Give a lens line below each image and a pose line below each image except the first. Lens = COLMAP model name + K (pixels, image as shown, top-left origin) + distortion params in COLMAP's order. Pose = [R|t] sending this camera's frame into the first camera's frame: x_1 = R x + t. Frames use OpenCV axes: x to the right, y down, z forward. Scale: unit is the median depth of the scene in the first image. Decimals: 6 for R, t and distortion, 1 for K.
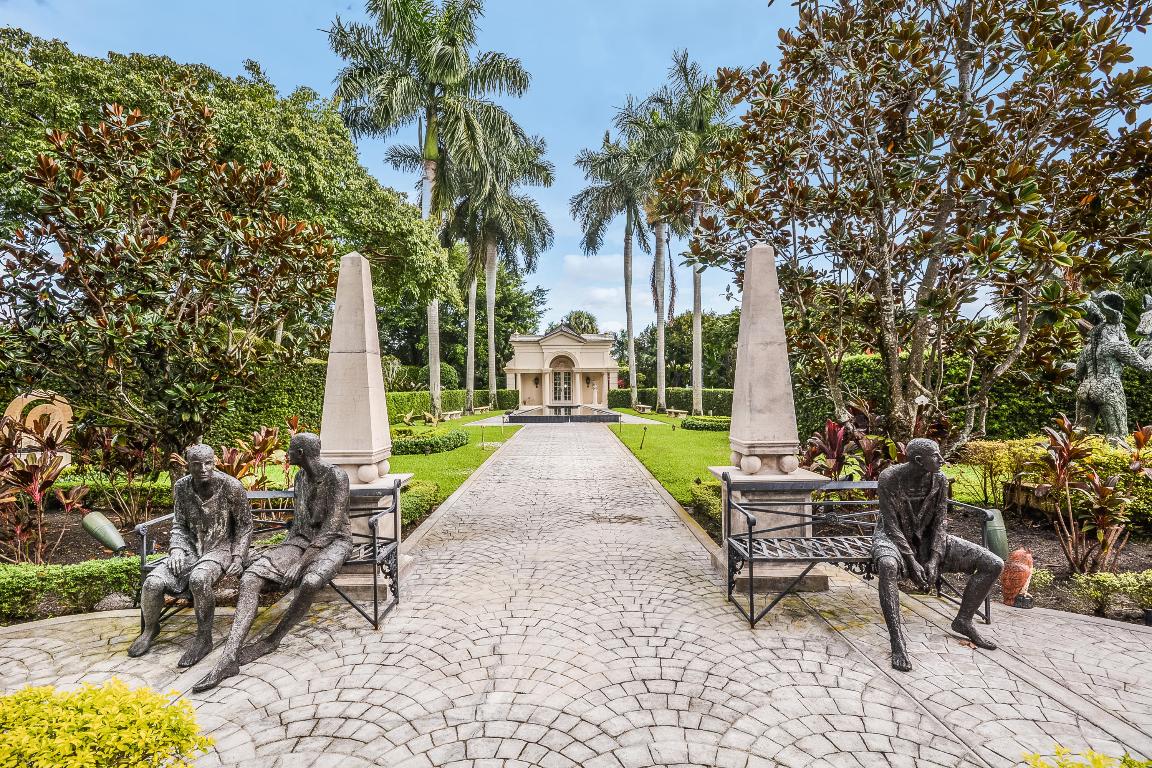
lens RADIAL K [[568.0, 0, 574.5], [0, 568.0, 381.8], [0, 0, 1]] dist [0.005145, 0.000406]
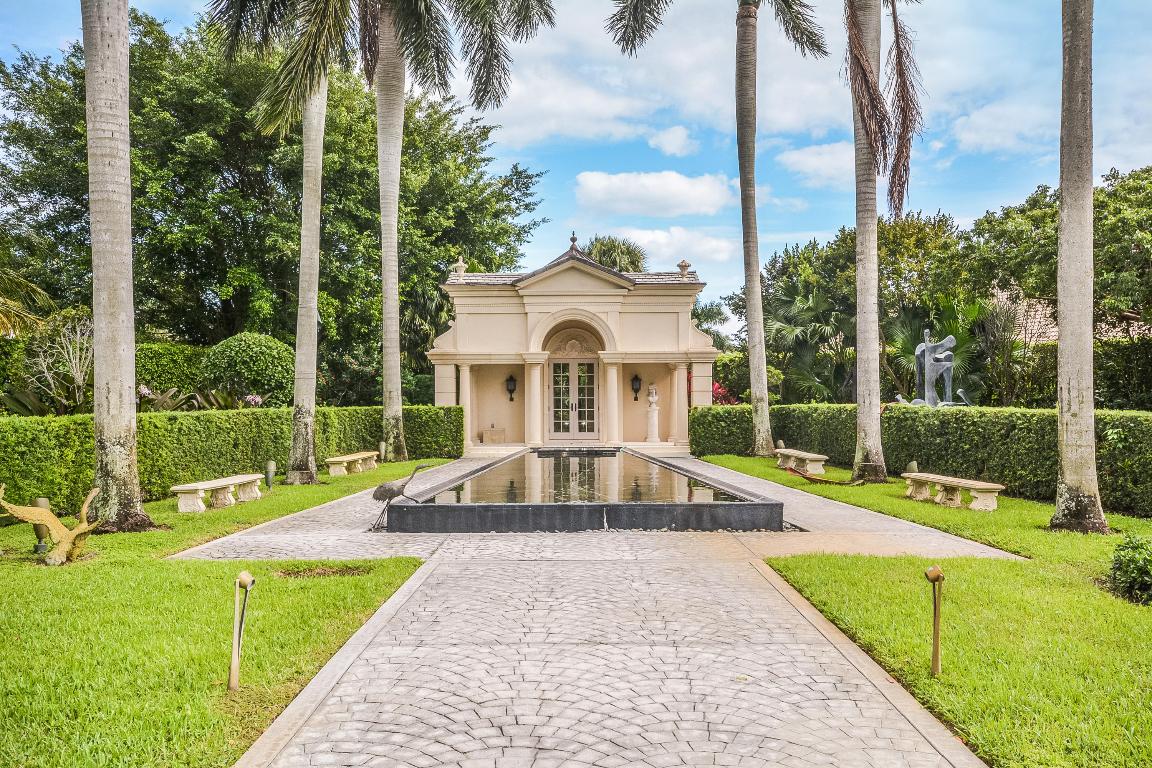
lens RADIAL K [[995.3, 0, 576.0], [0, 995.3, 386.9], [0, 0, 1]] dist [0.003623, 0.000107]
pose [[0.999882, 0.004985, -0.014534, -0.009539], [-0.005013, 0.999986, -0.001913, 0.001321], [0.014524, 0.001986, 0.999893, 0.298740]]
